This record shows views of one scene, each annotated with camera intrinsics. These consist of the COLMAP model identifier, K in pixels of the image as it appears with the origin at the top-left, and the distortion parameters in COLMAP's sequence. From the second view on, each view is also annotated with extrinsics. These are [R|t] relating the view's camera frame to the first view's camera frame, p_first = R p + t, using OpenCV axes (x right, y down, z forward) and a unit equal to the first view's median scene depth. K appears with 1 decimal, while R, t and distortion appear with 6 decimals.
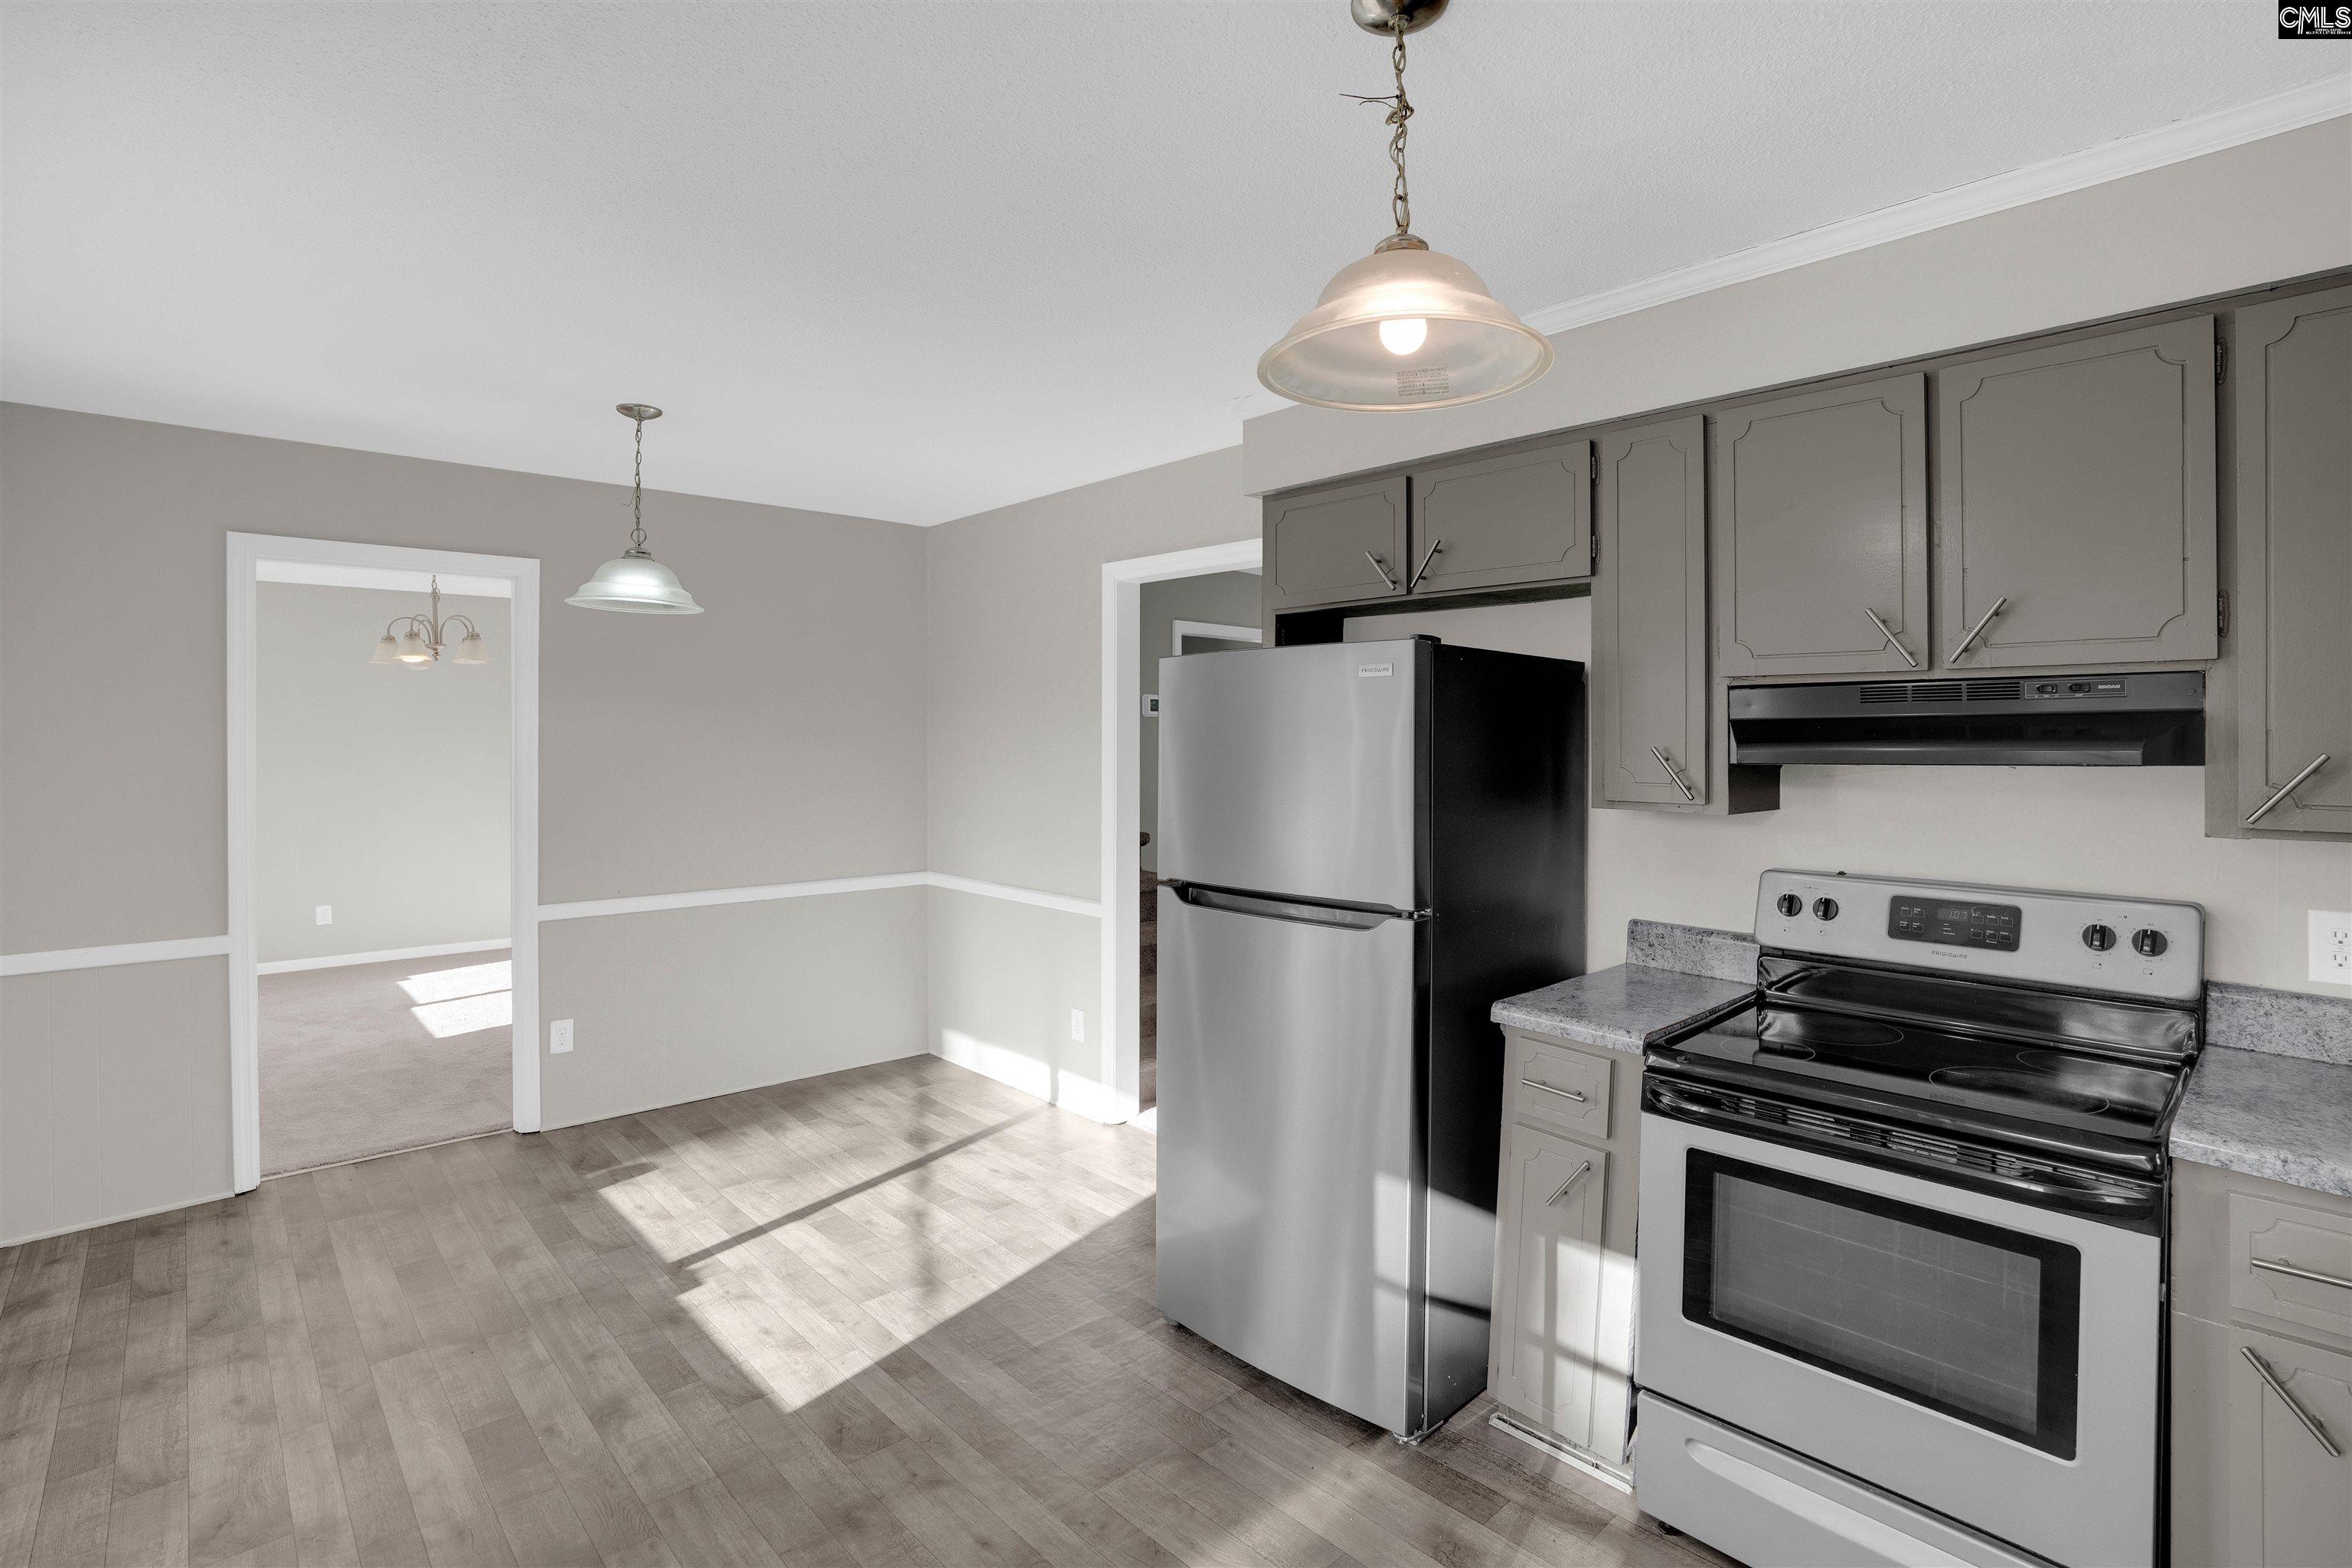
lens RADIAL K [[1122.8, 0, 1169.2], [0, 1122.8, 744.1], [0, 0, 1]] dist [-0.024297, 0.000999]
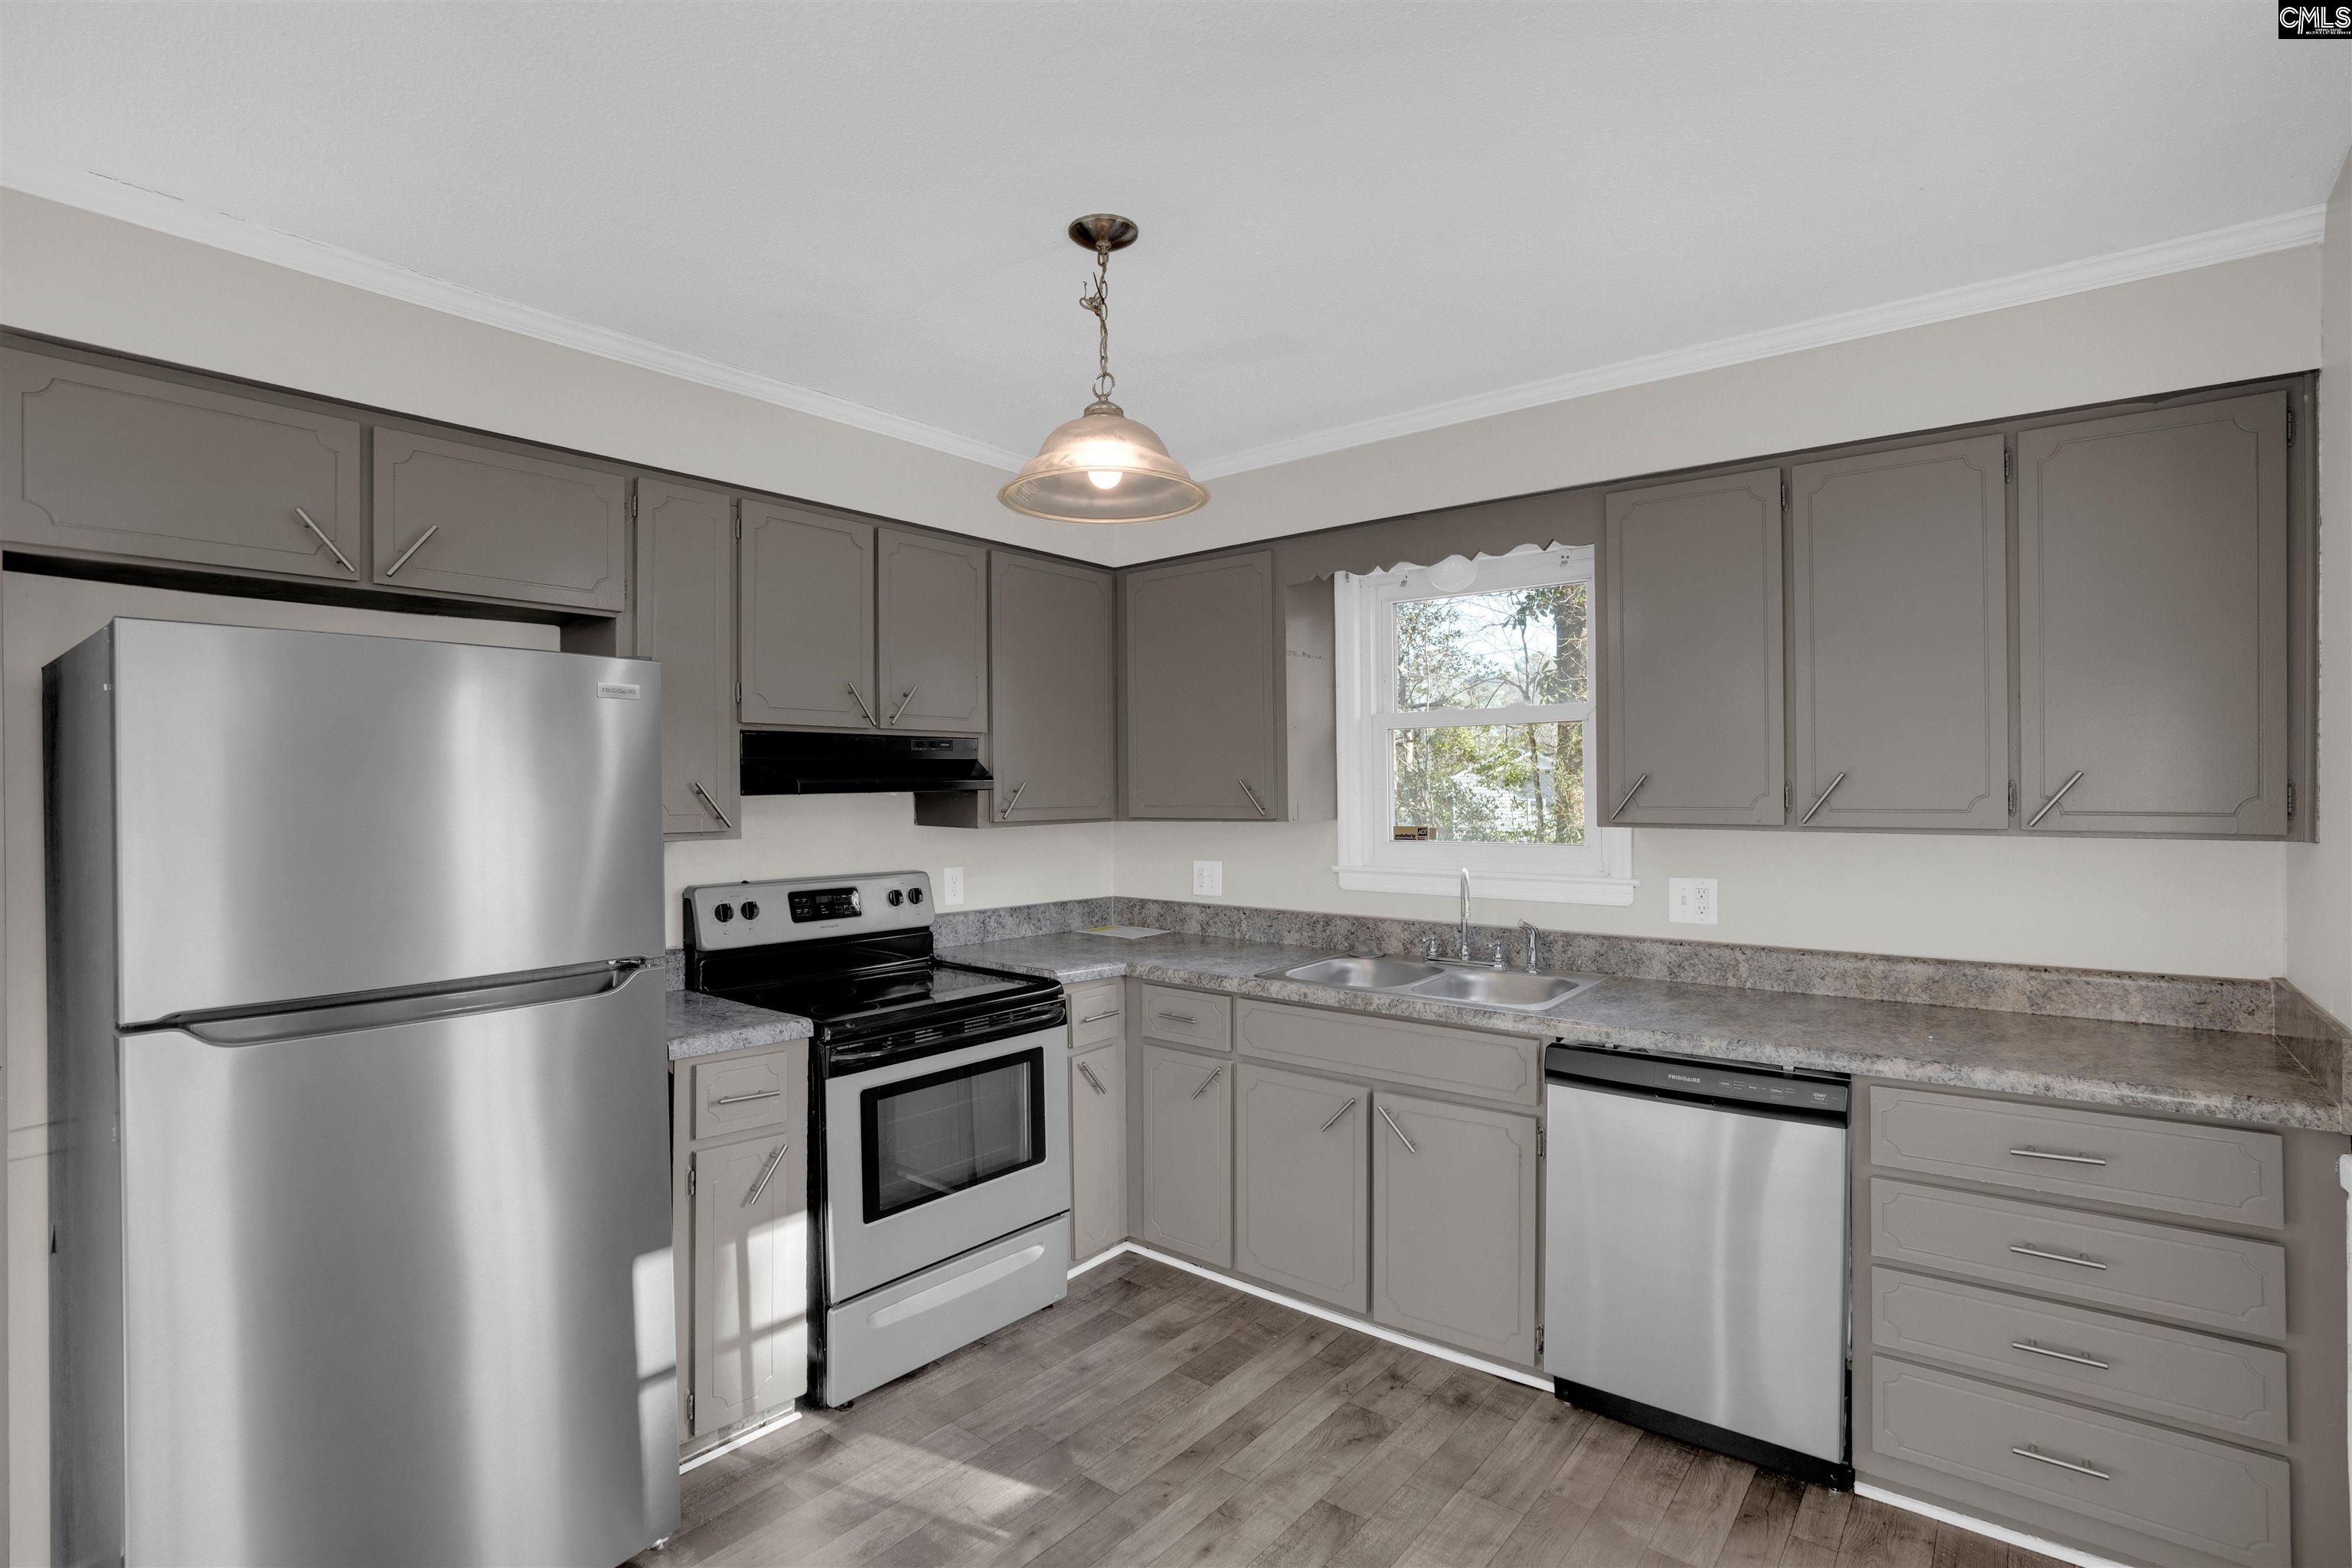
lens RADIAL K [[1083.7, 0, 1194.7], [0, 1083.7, 781.6], [0, 0, 1]] dist [-0.056082, 0.021866]
pose [[-0.147690, 0.002627, 0.989030, -0.519797], [0.006590, 0.999977, -0.001672, 0.004923], [-0.989012, 0.006271, -0.147704, 0.506998]]
